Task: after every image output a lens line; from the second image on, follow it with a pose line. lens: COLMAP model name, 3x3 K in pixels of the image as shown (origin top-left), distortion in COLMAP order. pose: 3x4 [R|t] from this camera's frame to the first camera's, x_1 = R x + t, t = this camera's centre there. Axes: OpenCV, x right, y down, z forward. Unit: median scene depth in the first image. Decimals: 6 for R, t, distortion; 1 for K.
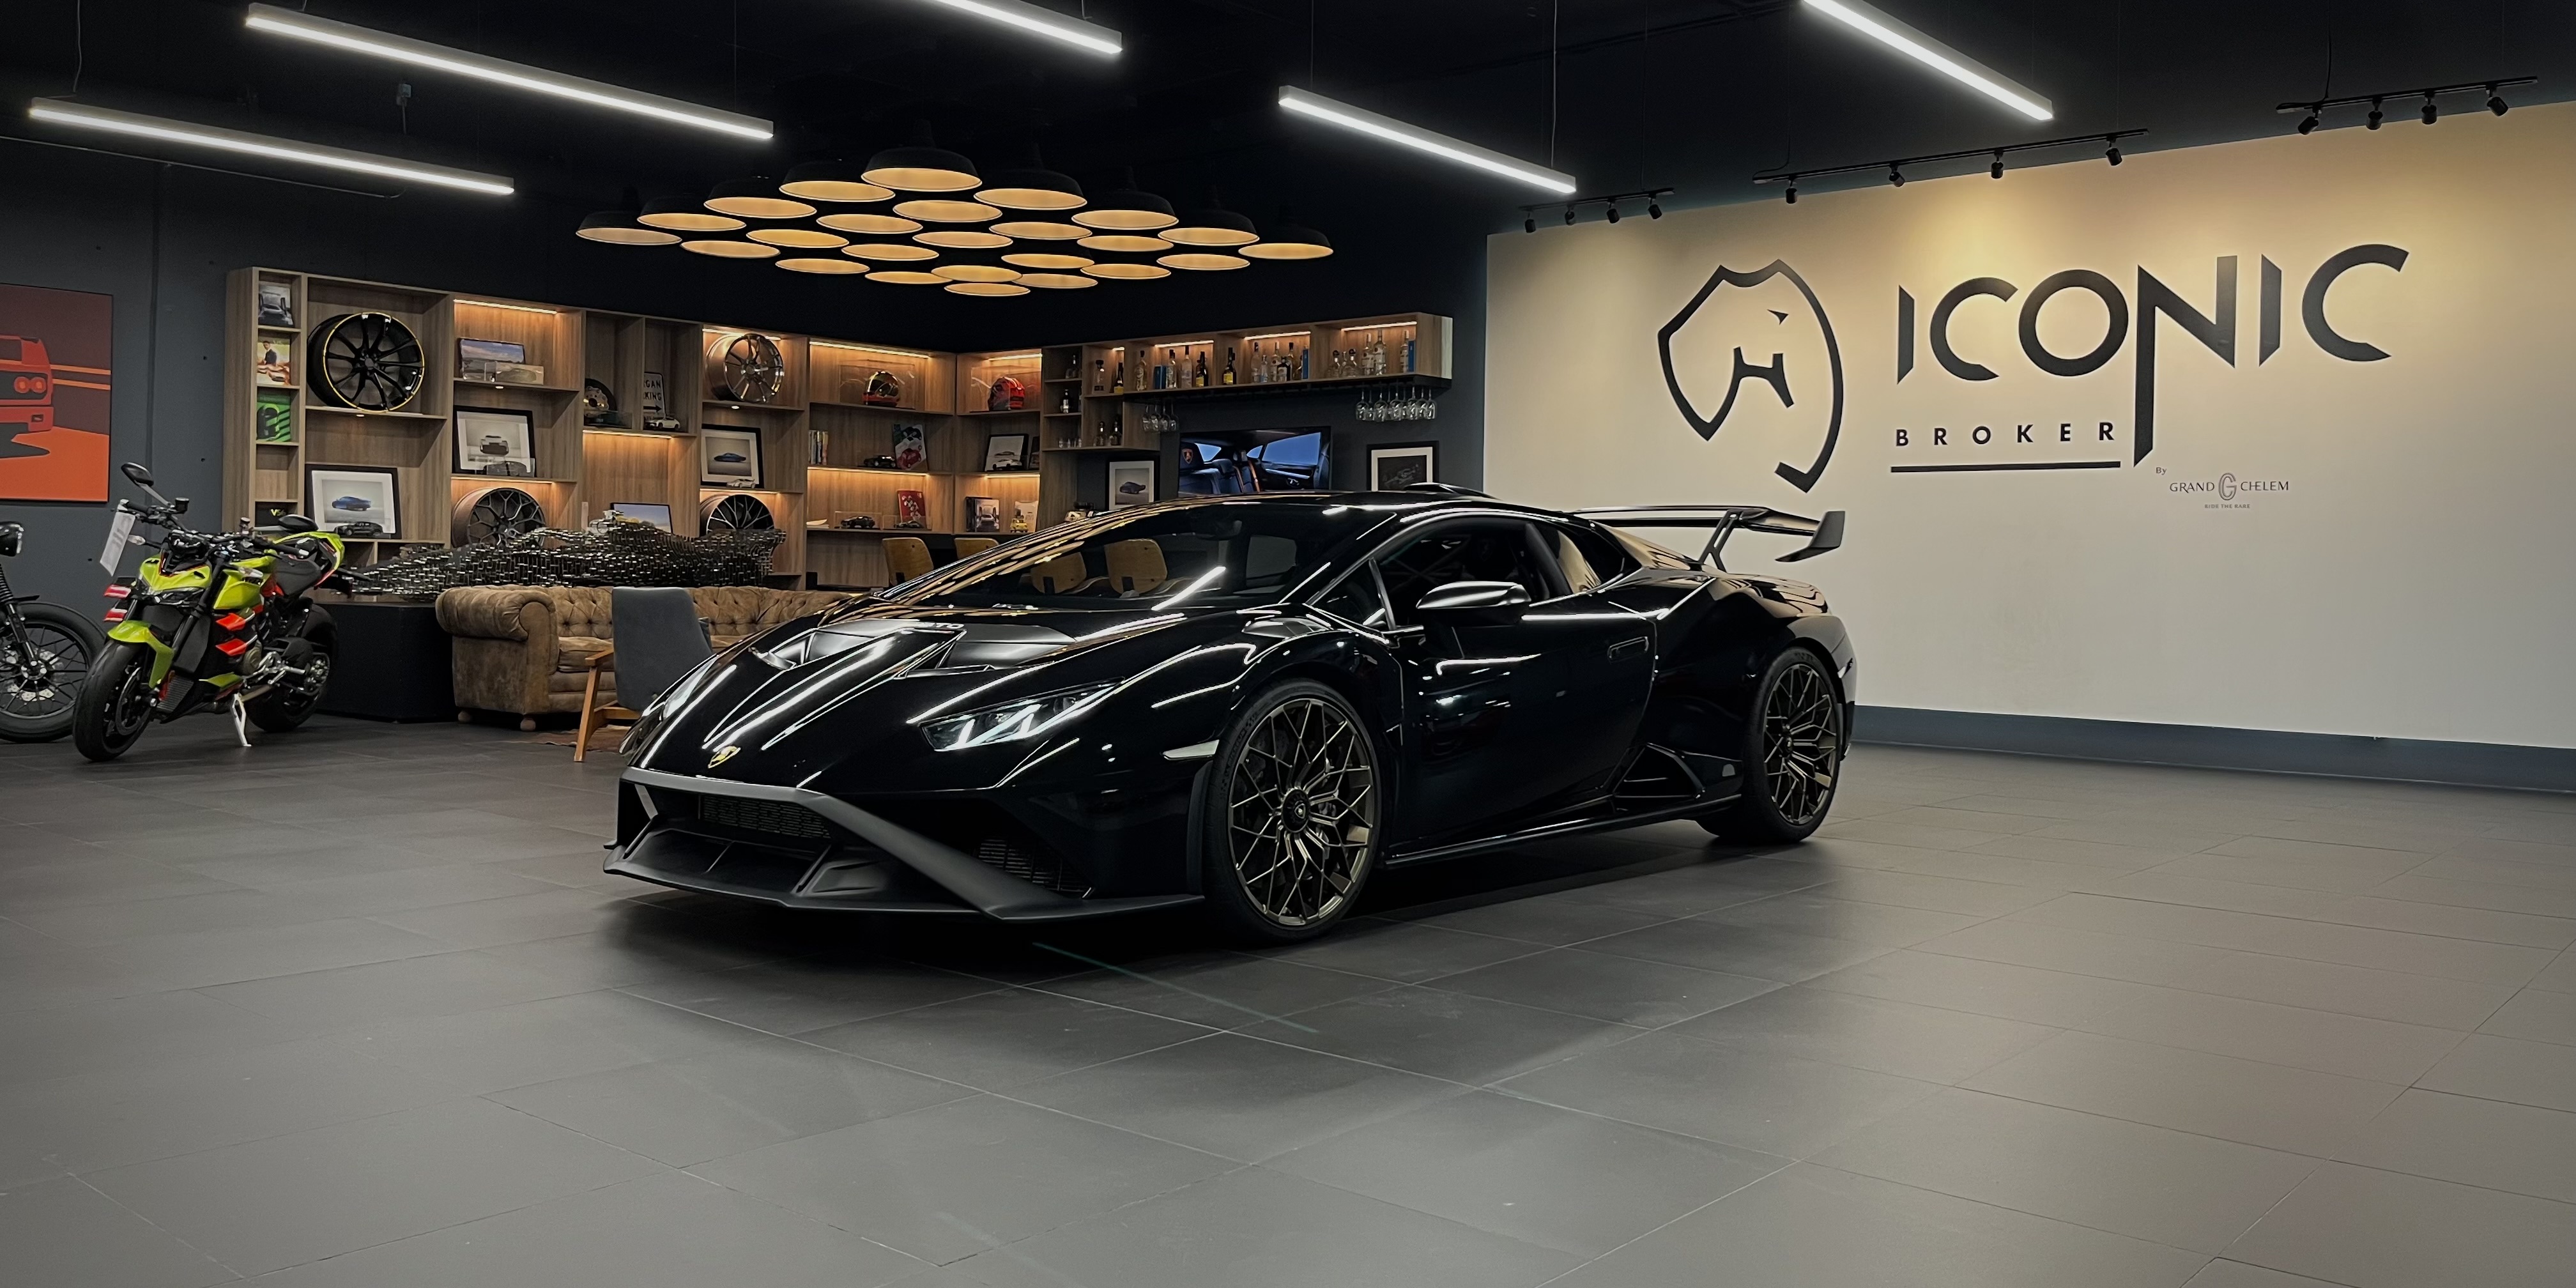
lens RADIAL K [[1934.0, 0, 1260.0], [0, 1934.0, 648.1], [0, 0, 1]] dist [0.049912, -0.050813]
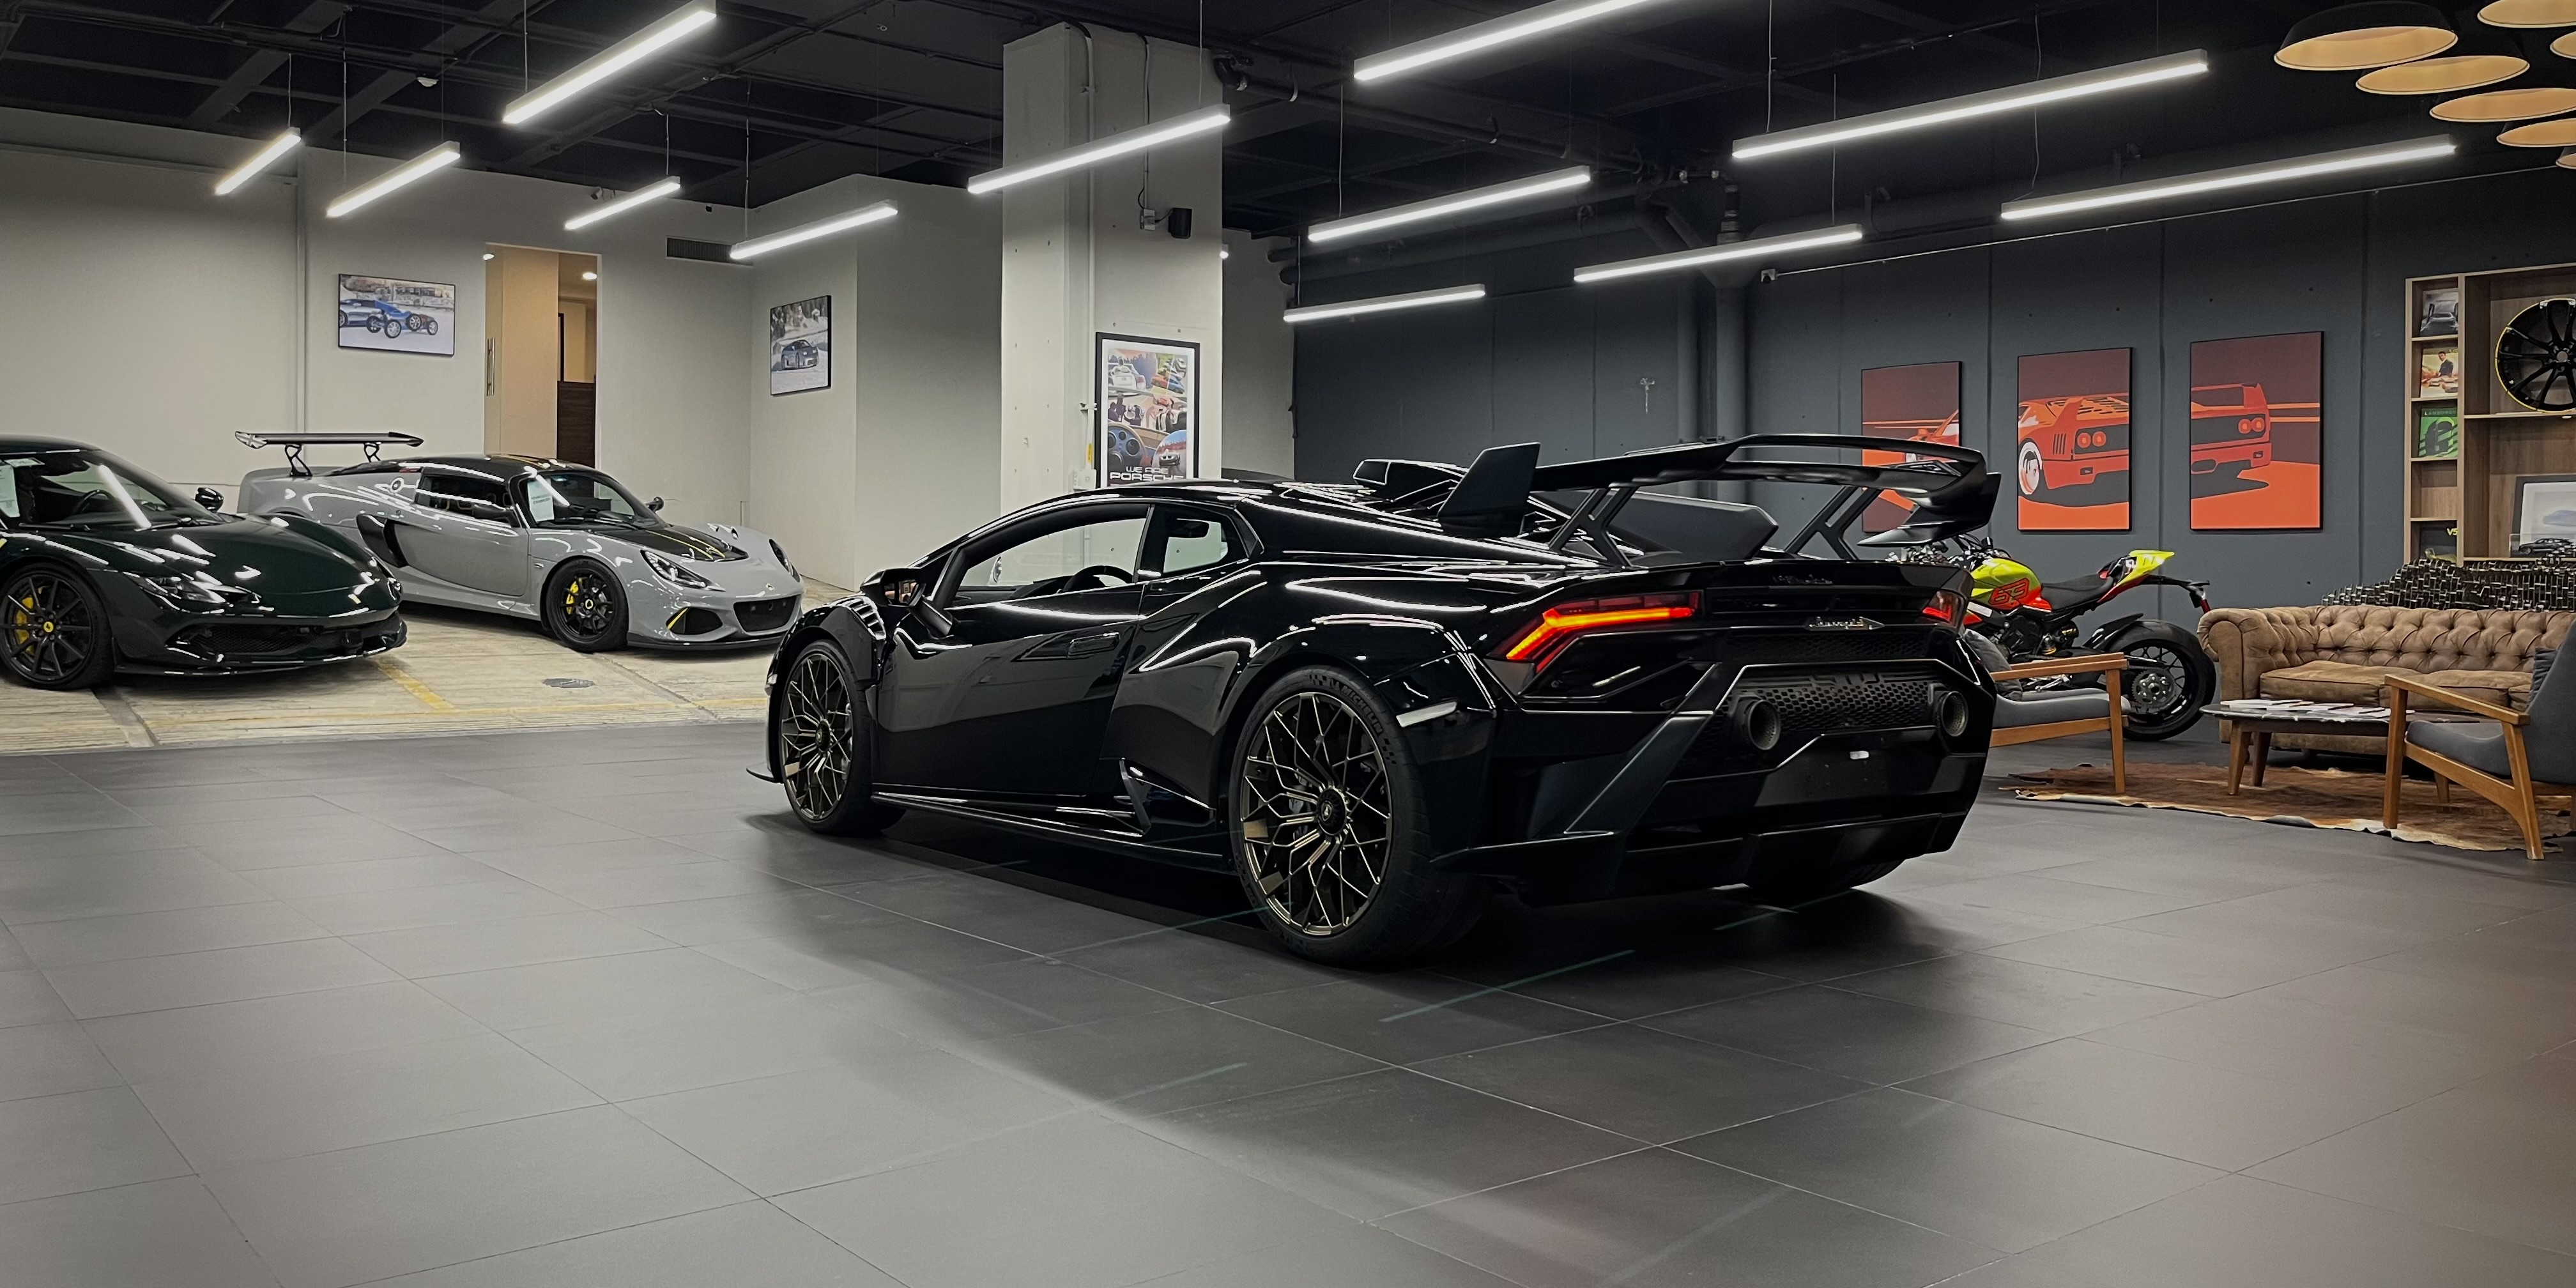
lens RADIAL K [[1934.0, 0, 1279.1], [0, 1934.0, 629.1], [0, 0, 1]] dist [0.049912, -0.050813]
pose [[-0.183493, 0.014725, -0.982911, 0.528422], [-0.051749, 0.998357, 0.024617, -0.017129], [0.981658, 0.055381, -0.182430, 0.628388]]
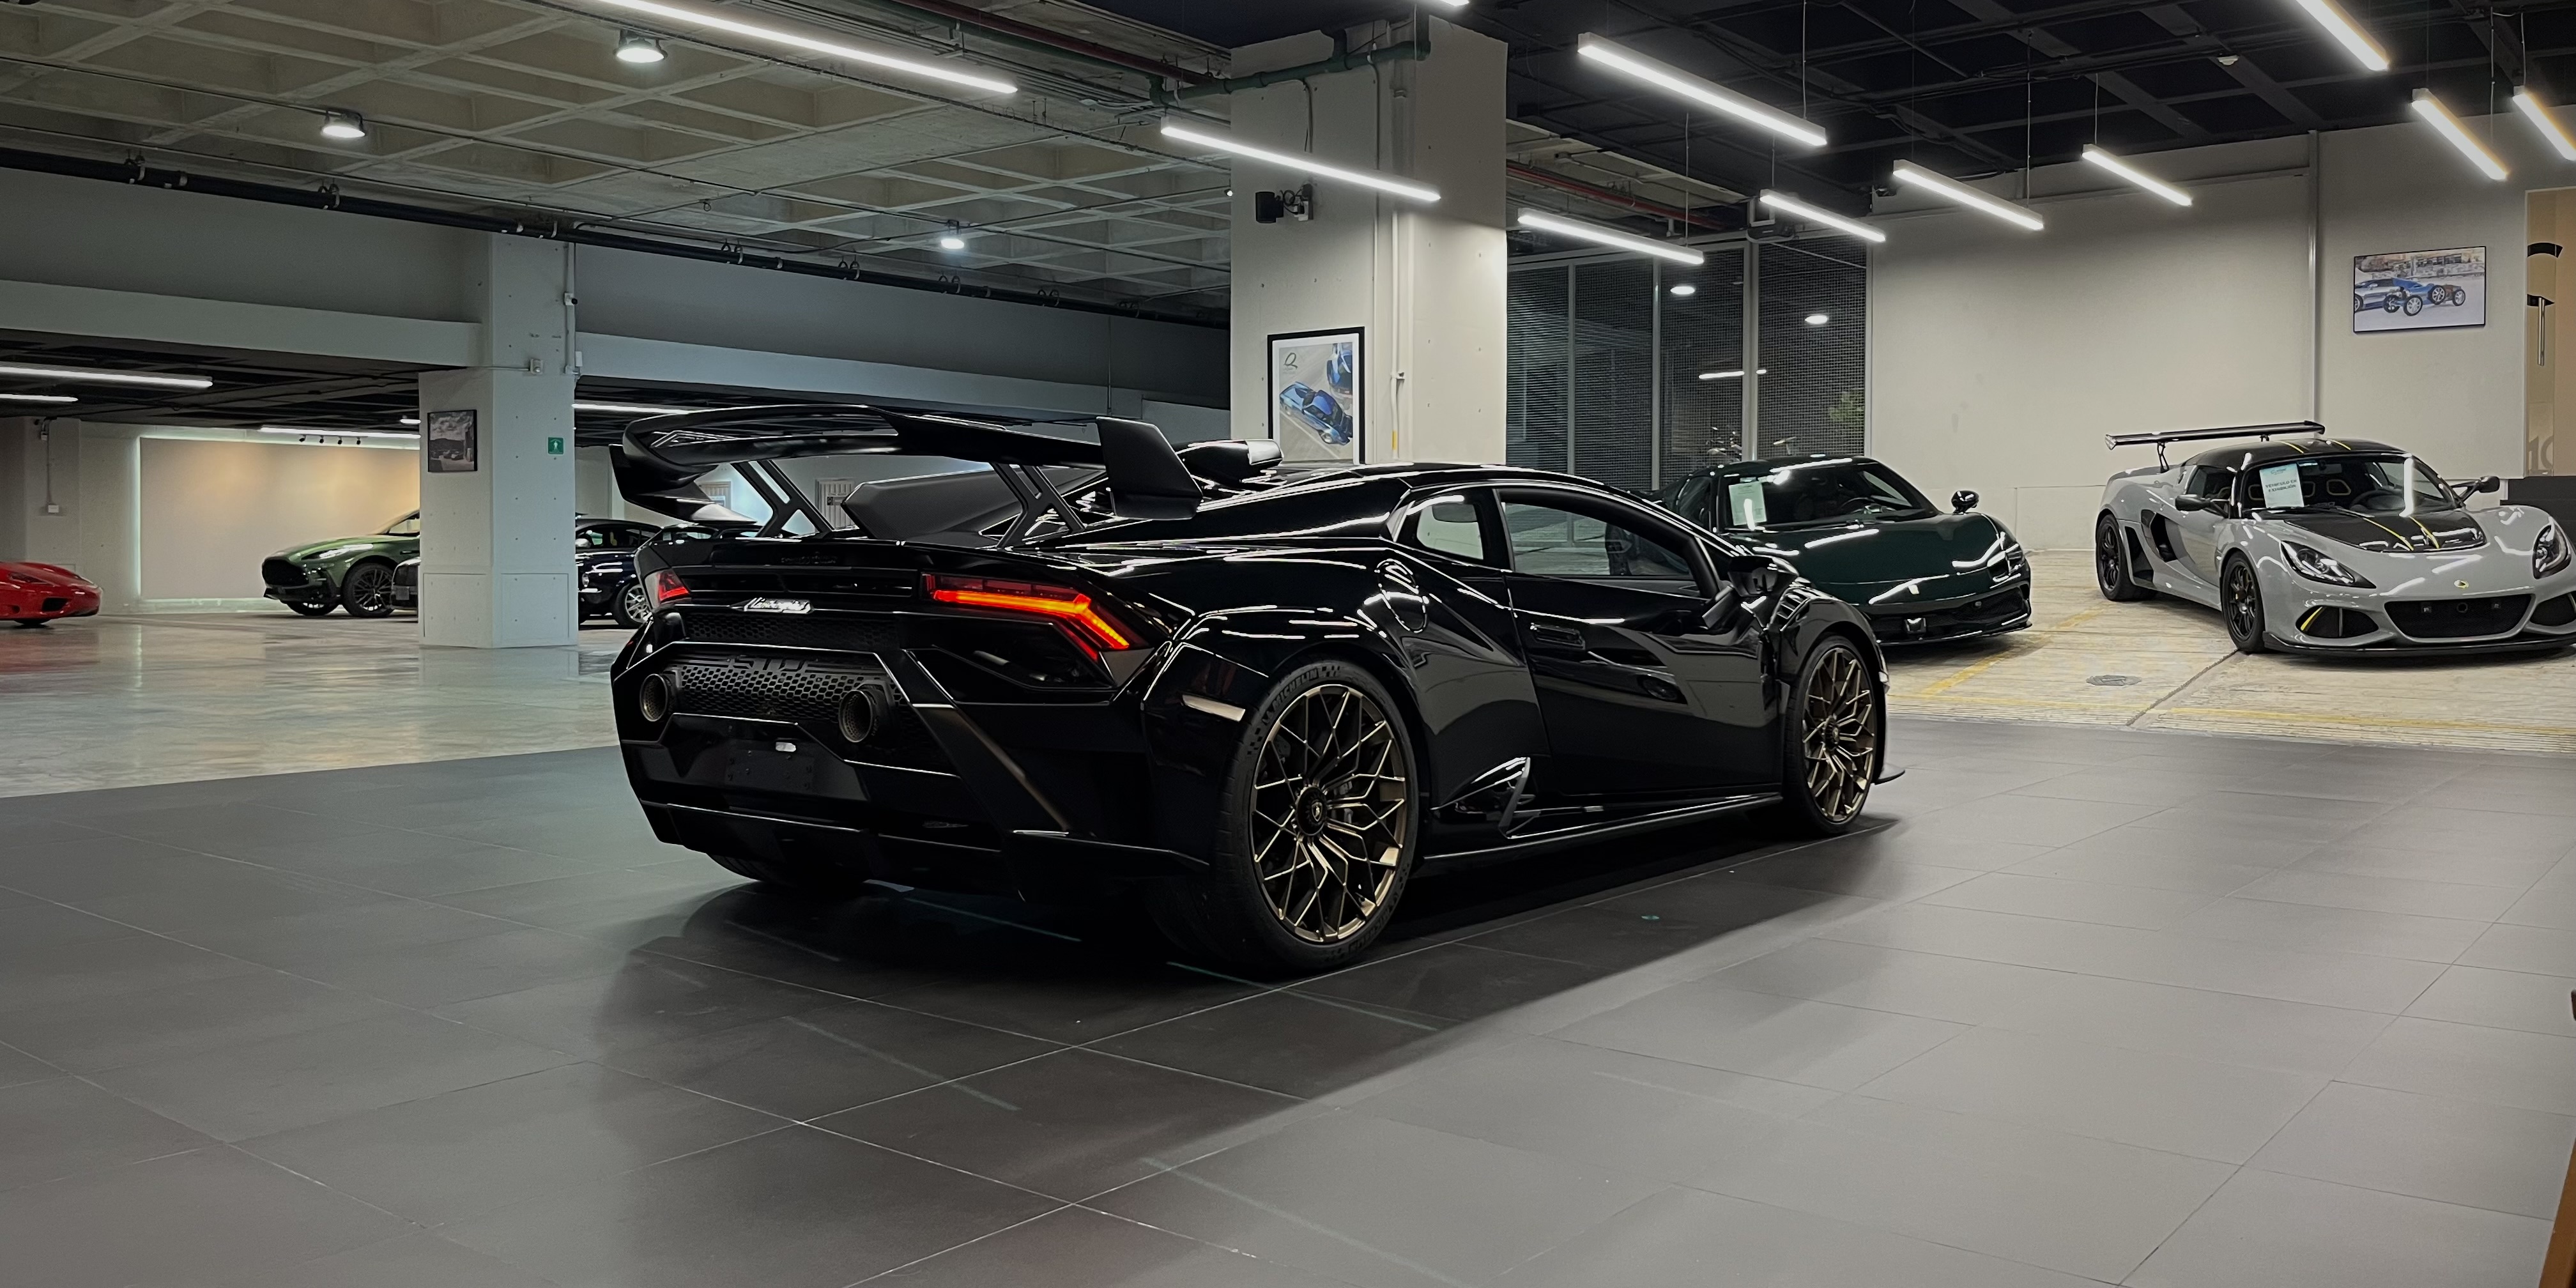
lens RADIAL K [[1934.0, 0, 1297.6], [0, 1934.0, 637.9], [0, 0, 1]] dist [0.049912, -0.050813]
pose [[-0.998530, -0.014865, -0.052121, 0.063539], [-0.019245, 0.996232, 0.084564, -0.040502], [0.050667, 0.085442, -0.995054, 1.024360]]
